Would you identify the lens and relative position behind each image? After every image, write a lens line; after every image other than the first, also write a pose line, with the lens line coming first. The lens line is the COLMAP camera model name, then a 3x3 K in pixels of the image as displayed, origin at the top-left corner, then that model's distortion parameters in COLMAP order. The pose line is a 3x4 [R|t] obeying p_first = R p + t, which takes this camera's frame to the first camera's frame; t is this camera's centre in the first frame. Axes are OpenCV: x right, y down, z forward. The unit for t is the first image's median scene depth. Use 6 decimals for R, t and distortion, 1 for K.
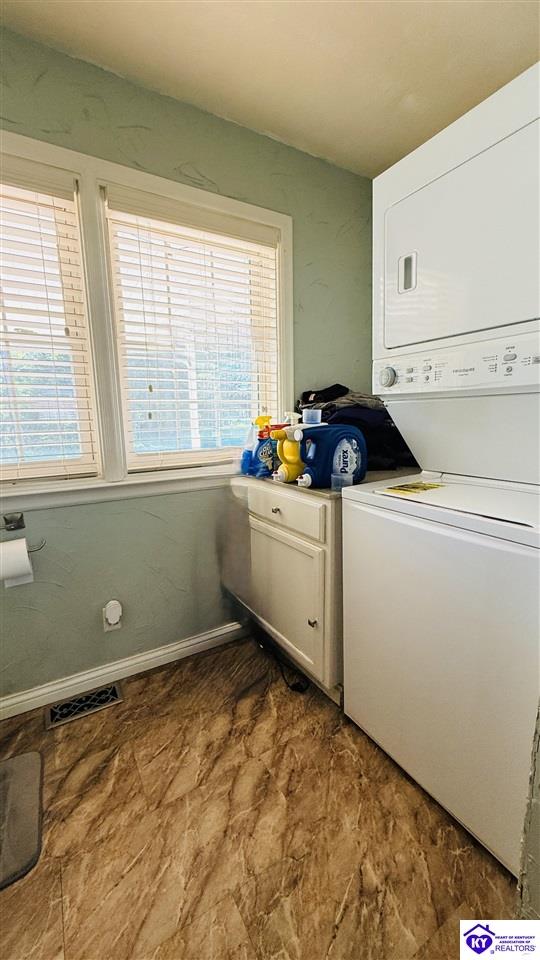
lens RADIAL K [[380.7, 0, 268.9], [0, 380.7, 479.7], [0, 0, 1]] dist [0.001750, -0.000468]
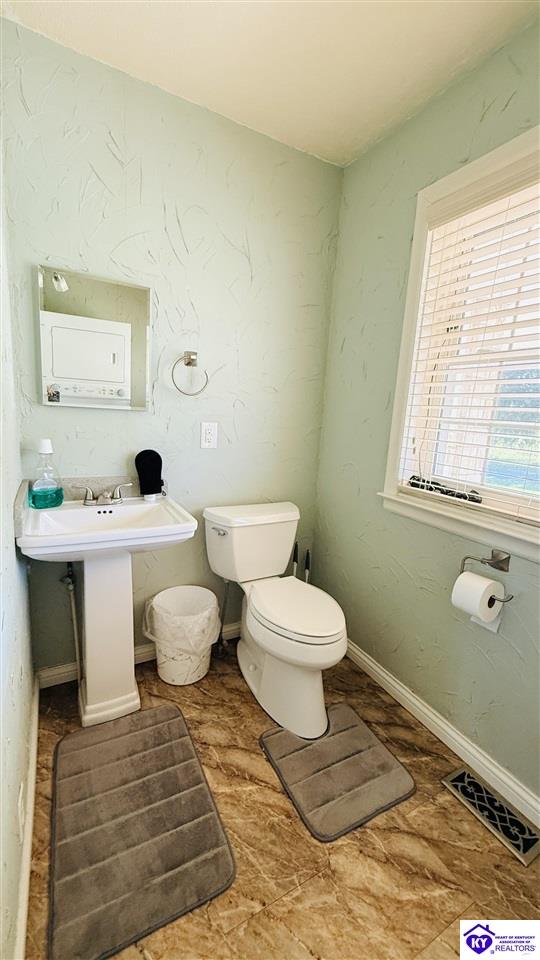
lens RADIAL K [[380.7, 0, 268.9], [0, 380.7, 479.7], [0, 0, 1]] dist [0.001750, -0.000468]
pose [[-0.032995, 0.197981, -0.979650, 0.186056], [-0.232490, 0.951776, 0.200178, -0.122422], [0.972039, 0.234363, 0.014625, 0.412677]]
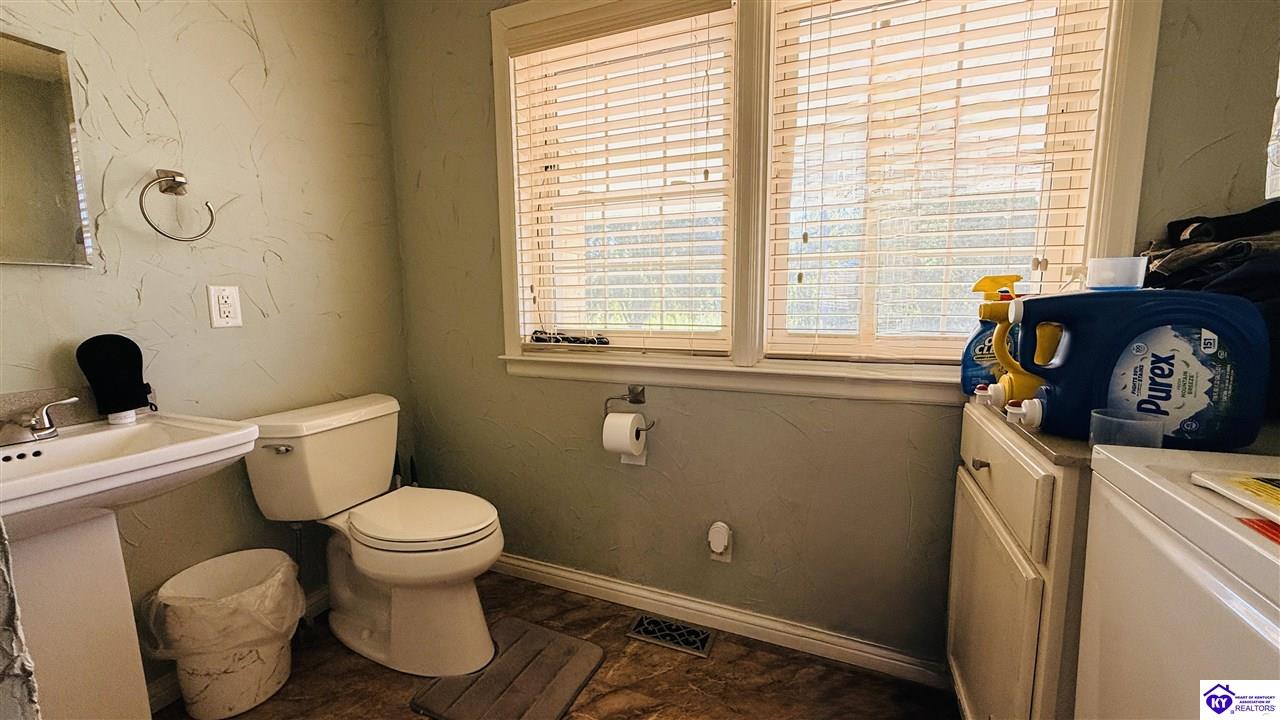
lens RADIAL K [[508.5, 0, 637.9], [0, 508.5, 360.2], [0, 0, 1]] dist [0.002442, 0.000392]
pose [[0.588839, 0.114718, -0.800068, 0.297365], [-0.142858, 0.989063, 0.036675, -0.015422], [0.795525, 0.092701, 0.598788, 0.263953]]
